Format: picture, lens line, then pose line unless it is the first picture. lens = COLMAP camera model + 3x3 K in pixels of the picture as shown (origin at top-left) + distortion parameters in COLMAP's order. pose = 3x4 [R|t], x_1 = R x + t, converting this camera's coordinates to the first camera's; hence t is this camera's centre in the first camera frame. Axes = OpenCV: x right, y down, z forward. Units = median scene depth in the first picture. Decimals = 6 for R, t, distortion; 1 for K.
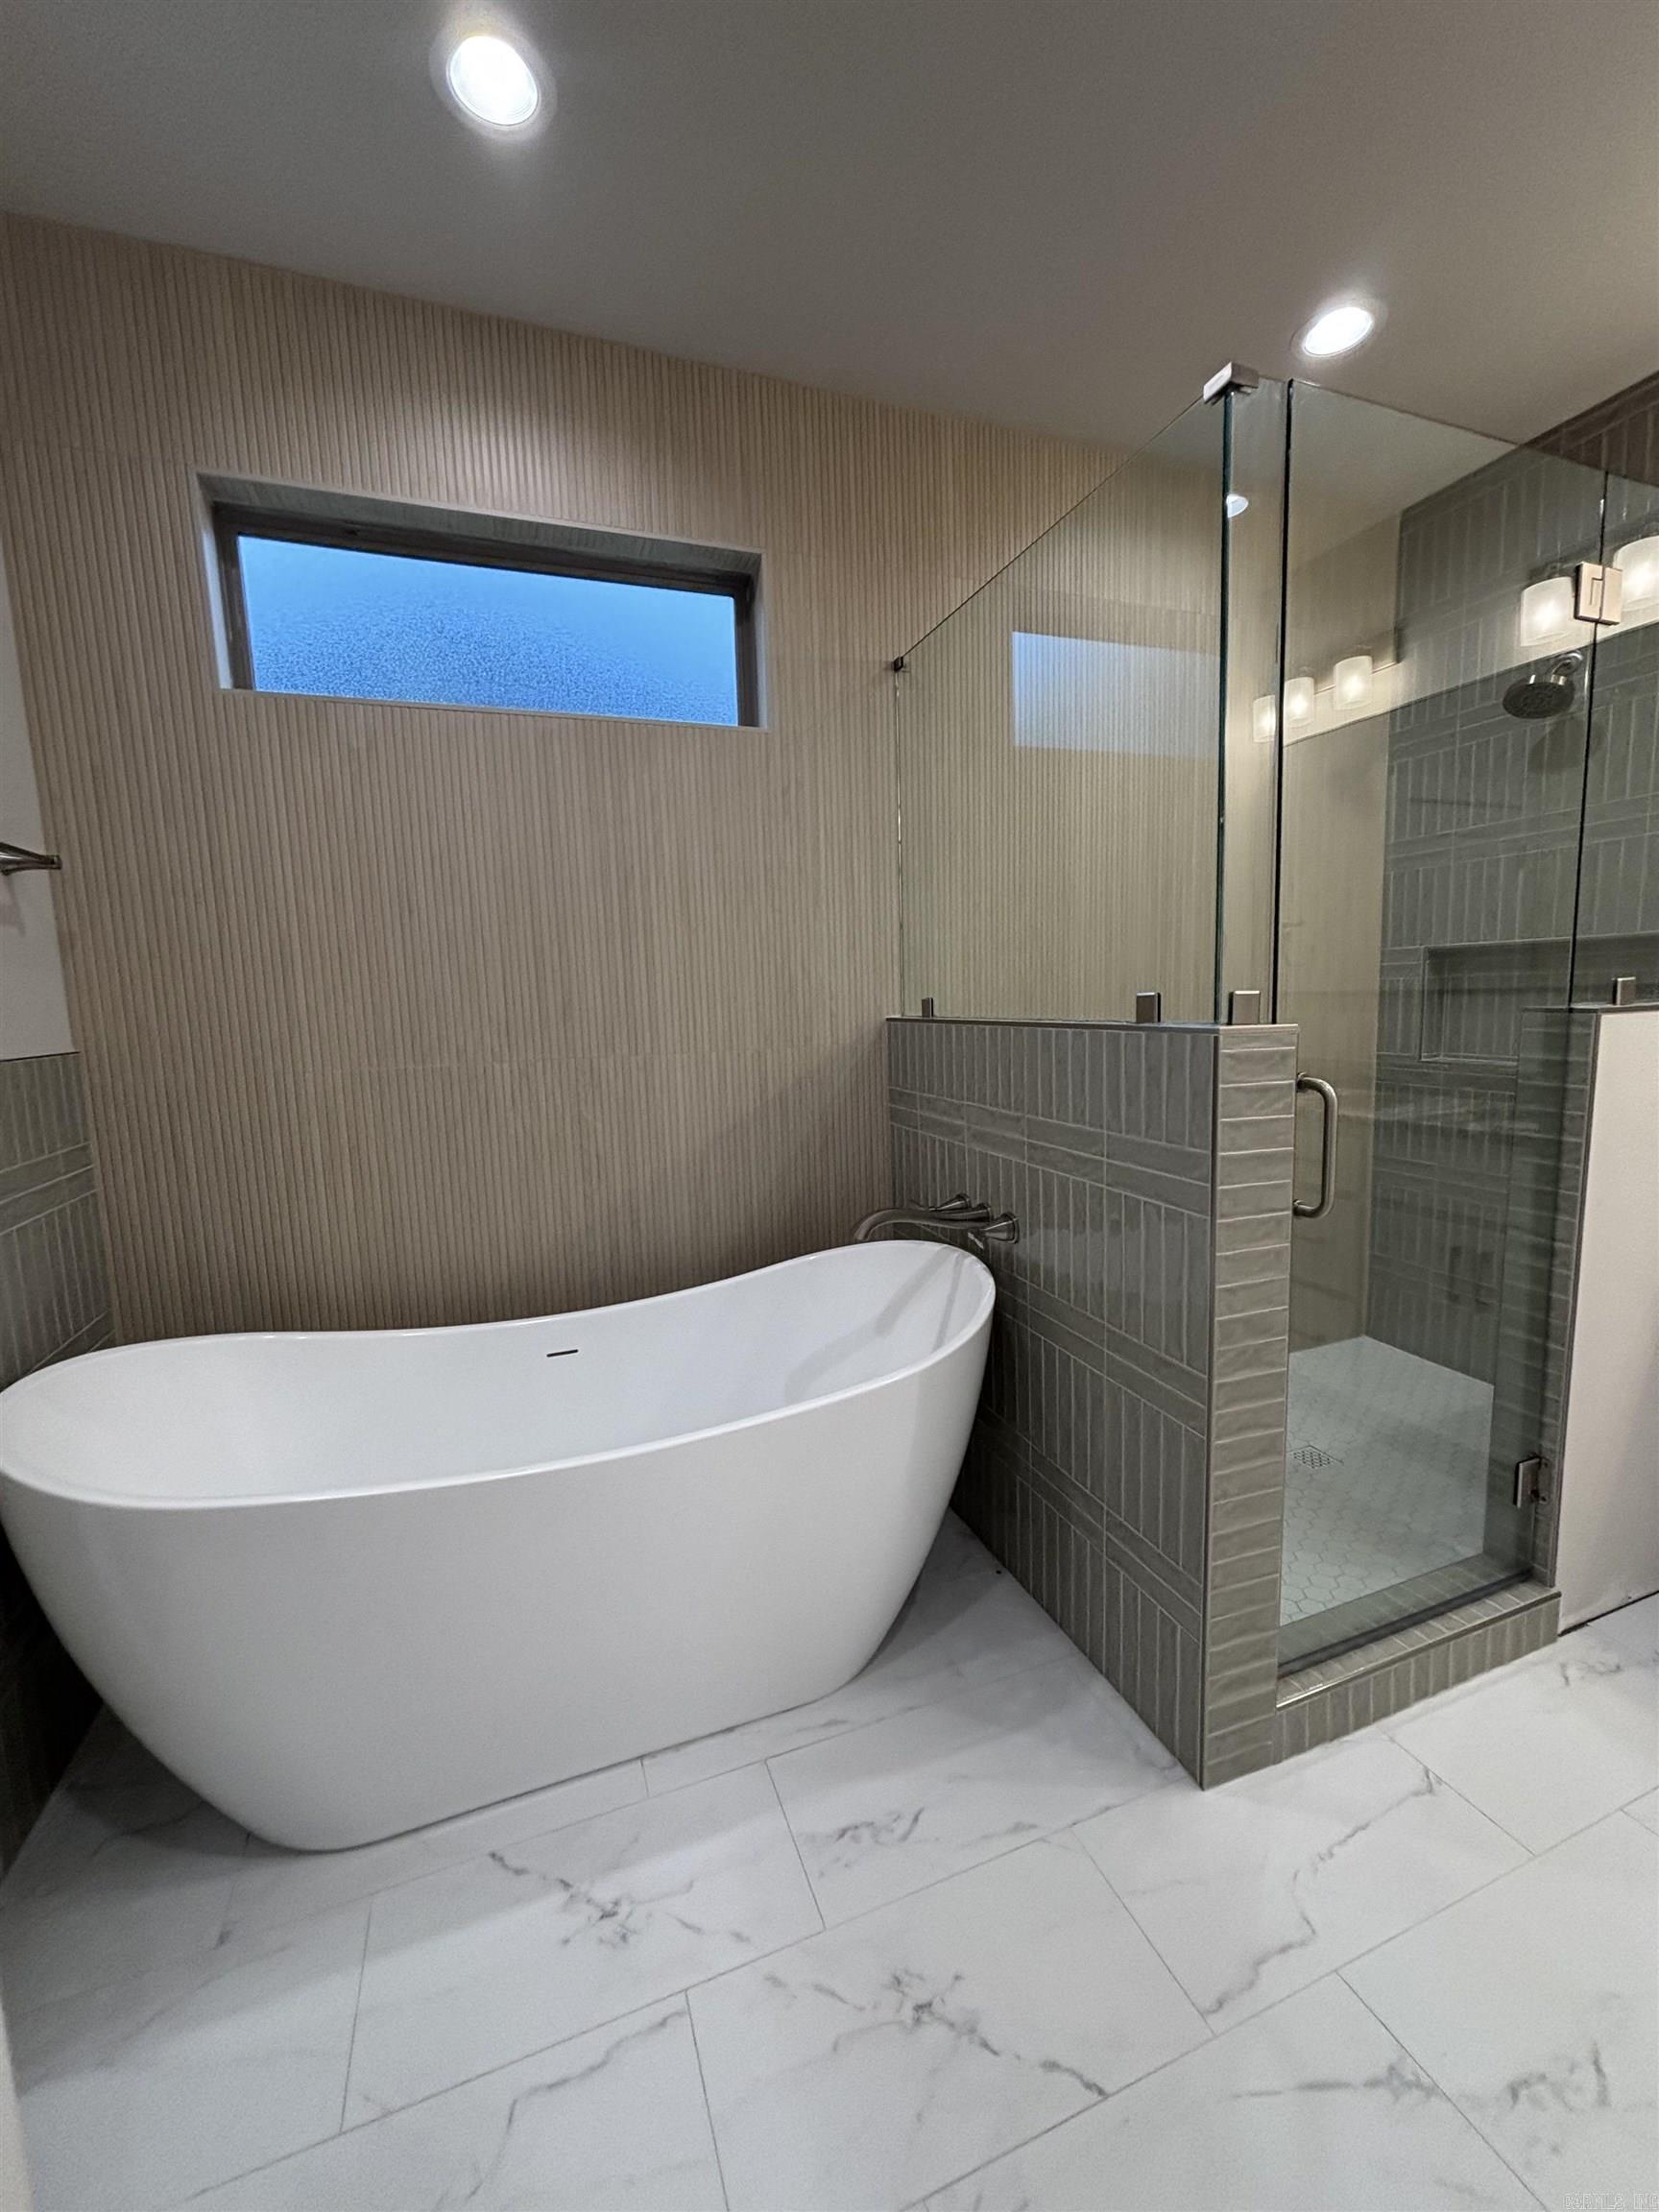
lens RADIAL K [[880.9, 0, 829.1], [0, 880.9, 1108.5], [0, 0, 1]] dist [-0.000081, -0.000528]
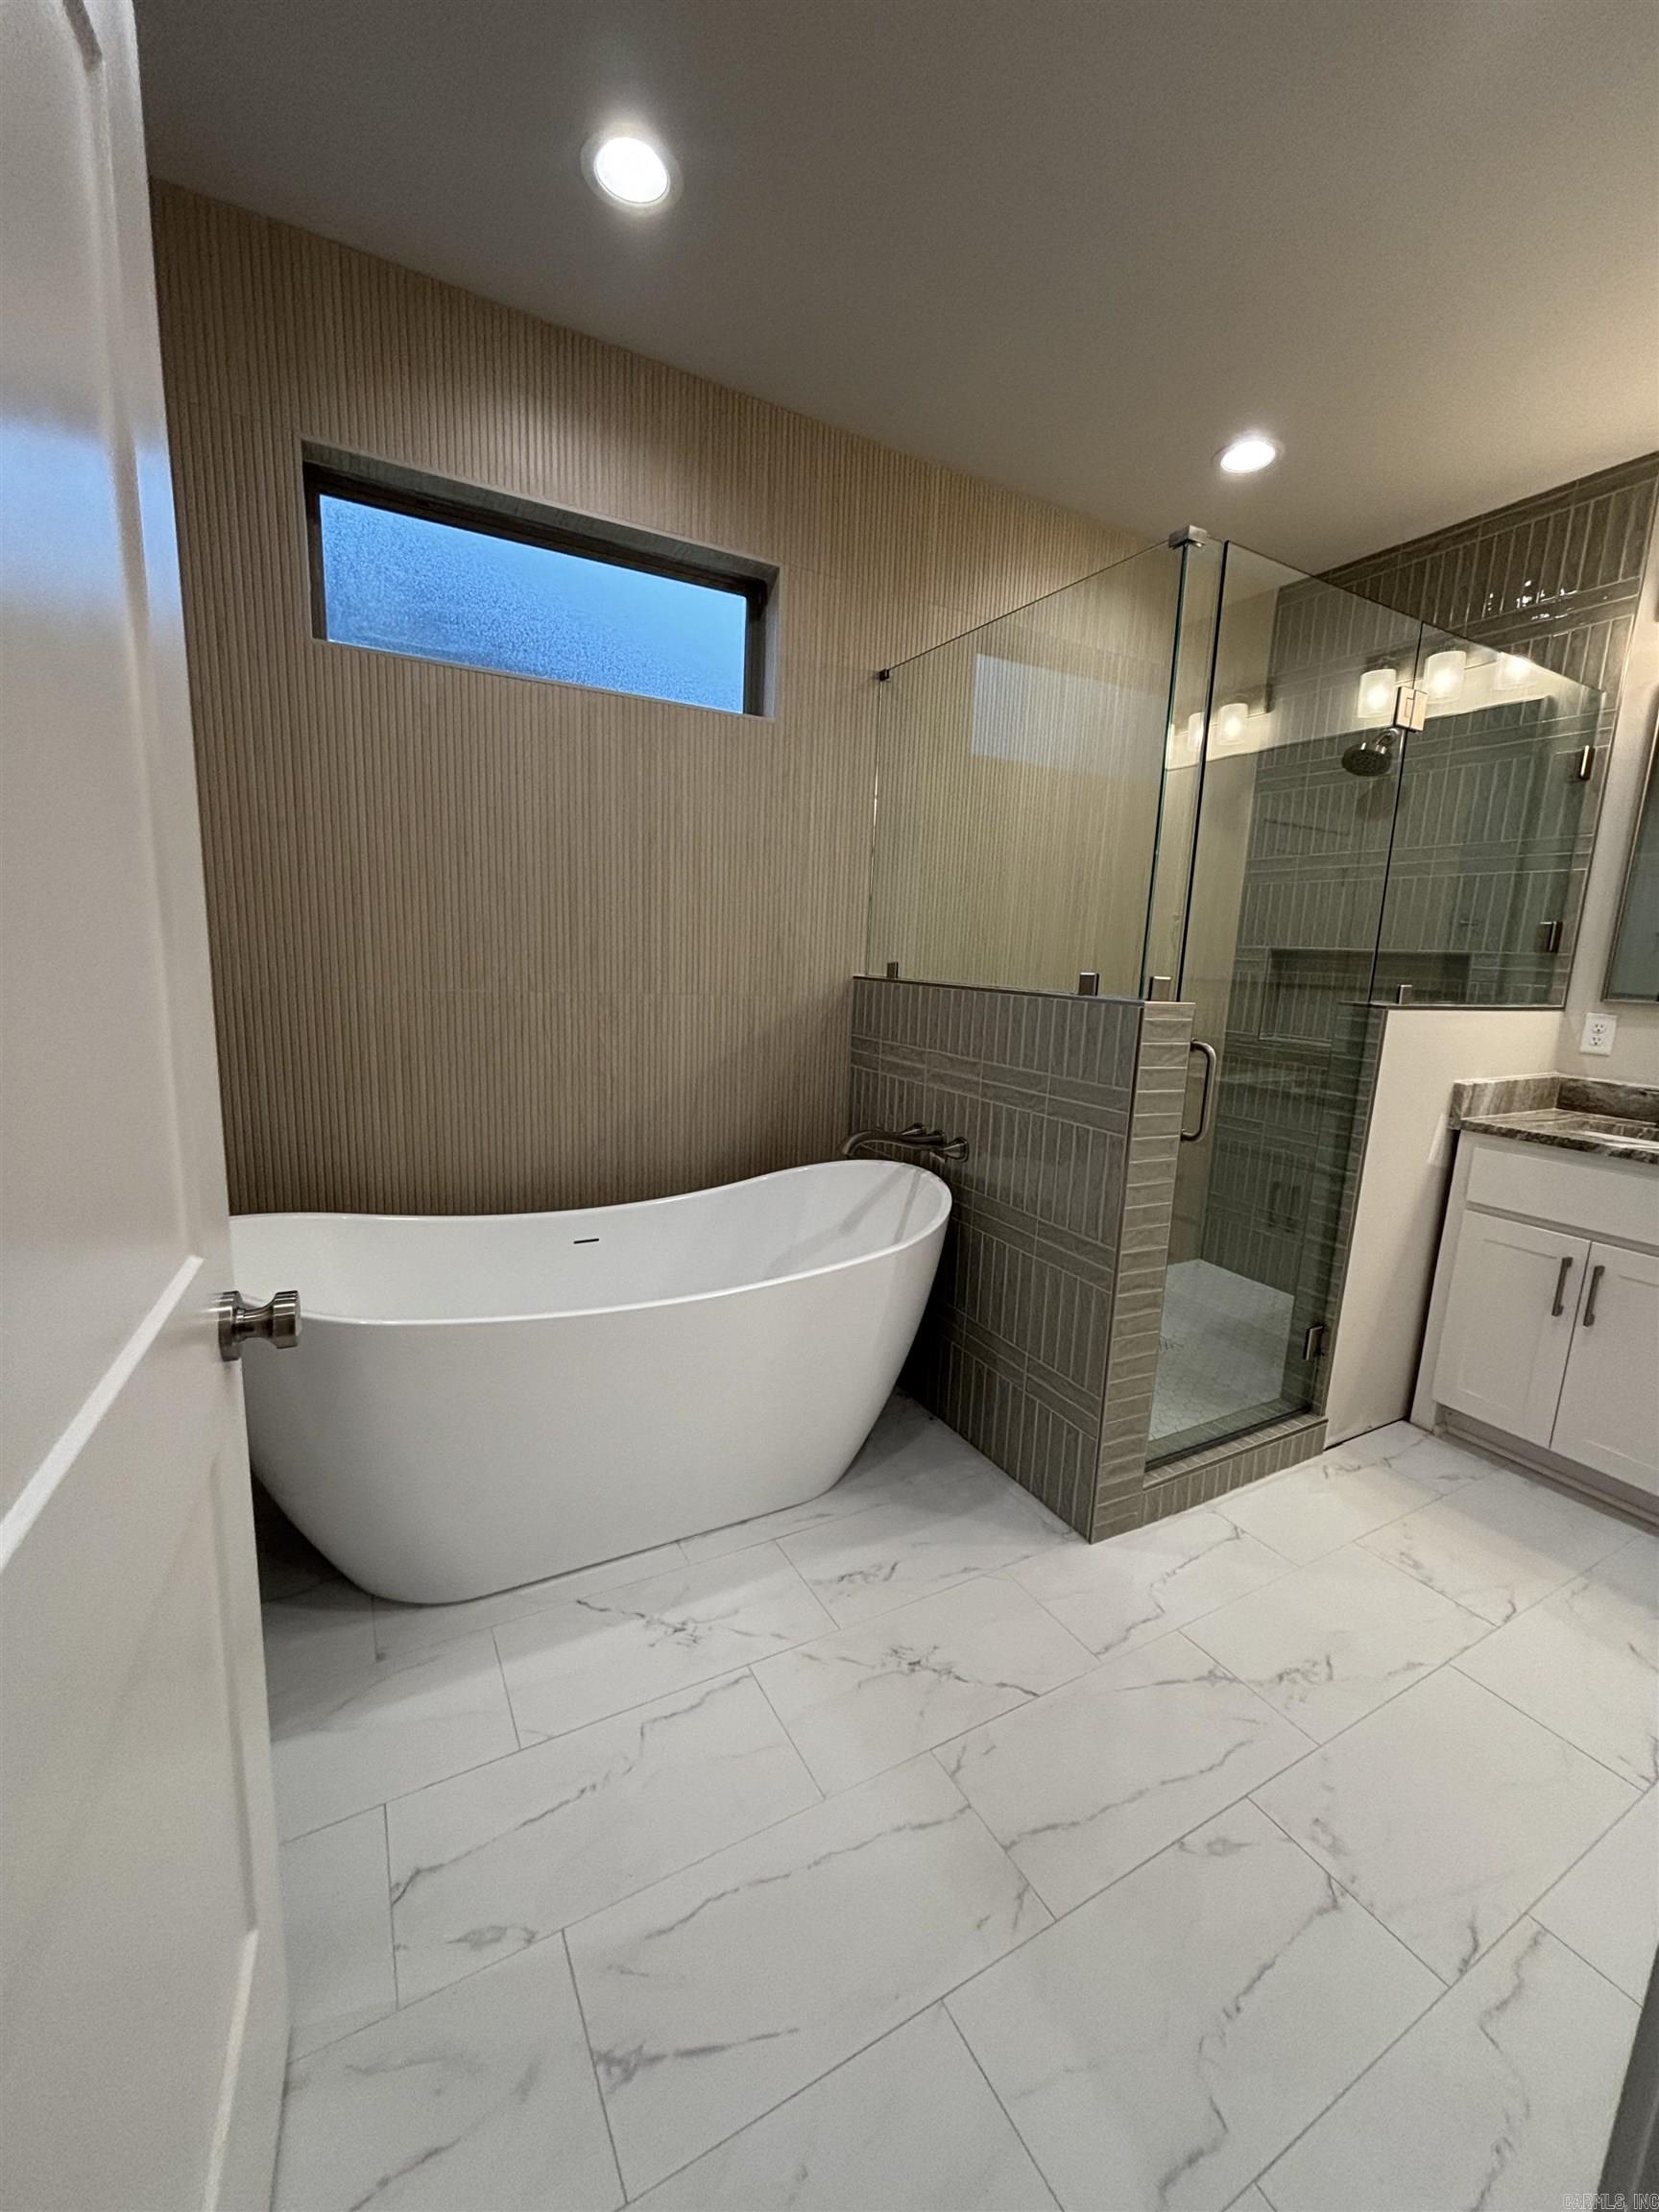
lens RADIAL K [[890.6, 0, 829.5], [0, 890.6, 1106.0], [0, 0, 1]] dist [-0.001584, 0.000123]
pose [[0.986416, 0.046430, 0.157567, -0.196343], [-0.053889, 0.997603, 0.043402, 0.028907], [-0.155174, -0.051304, 0.986554, -0.244902]]
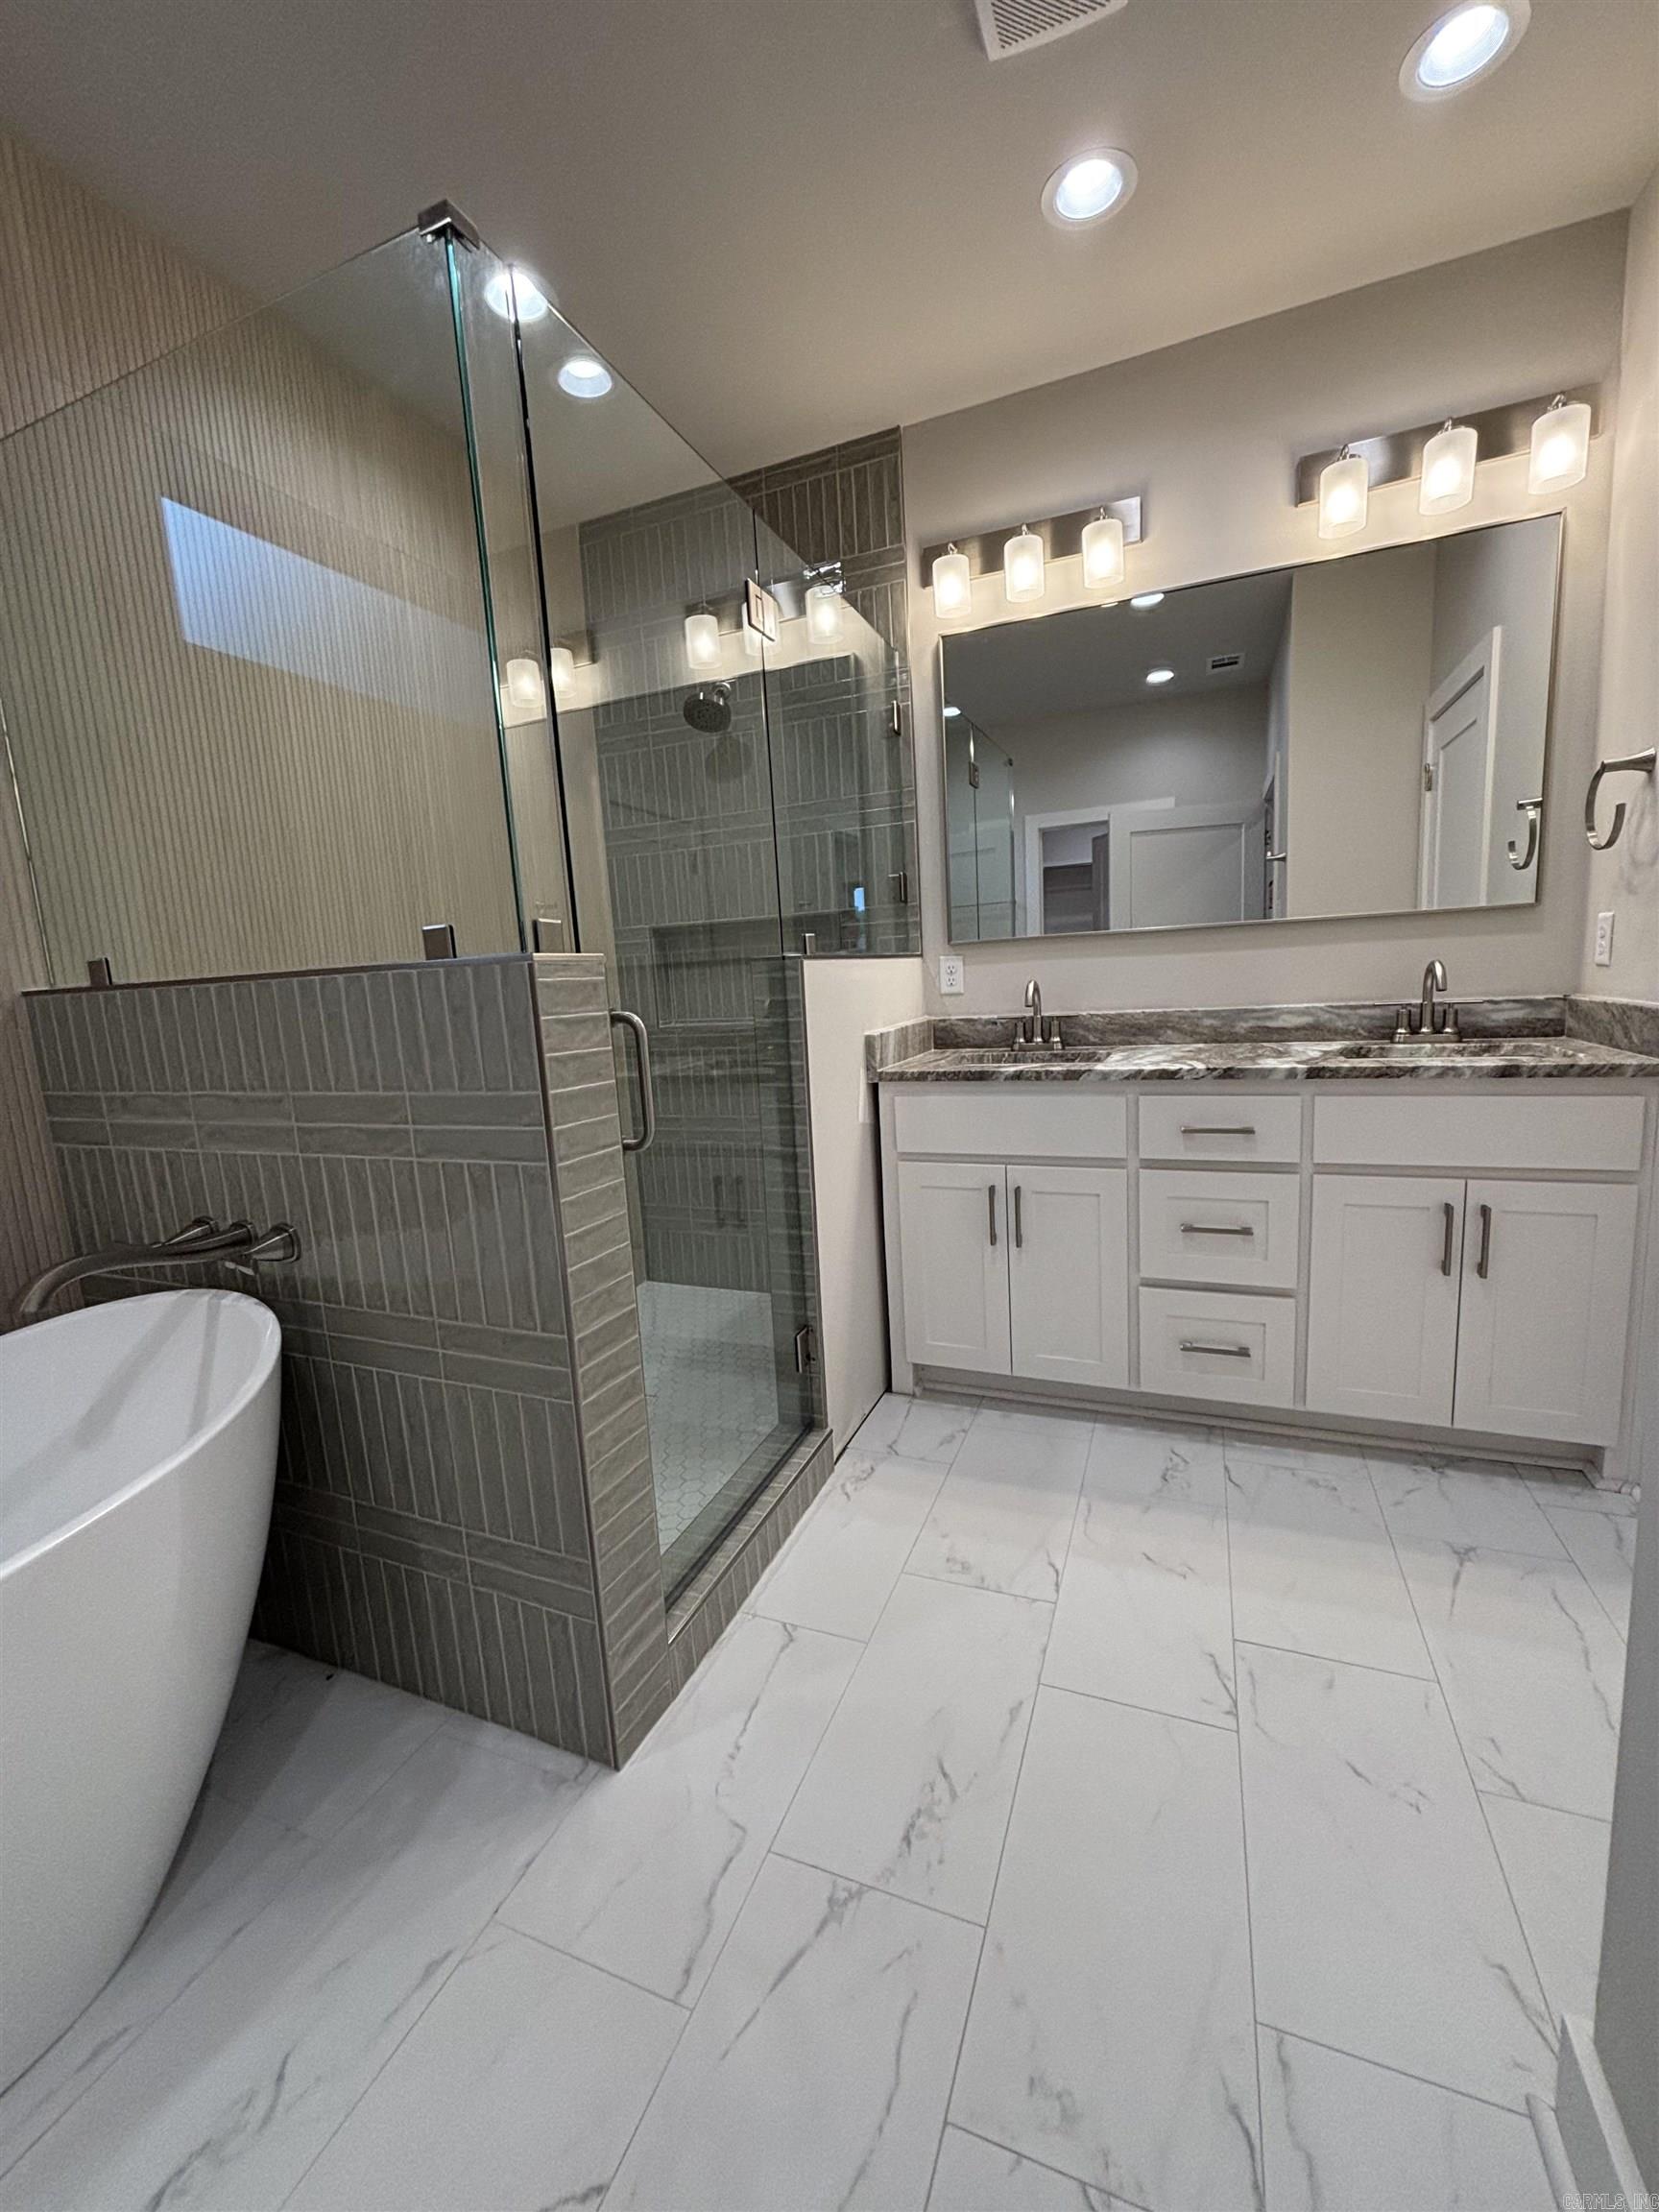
lens RADIAL K [[890.6, 0, 828.3], [0, 890.6, 1106.4], [0, 0, 1]] dist [0.002383, 0.000194]
pose [[0.681717, -0.114631, 0.722580, -0.024615], [0.126867, 0.991209, 0.037555, 0.050027], [-0.720532, 0.066070, 0.690267, 0.107448]]
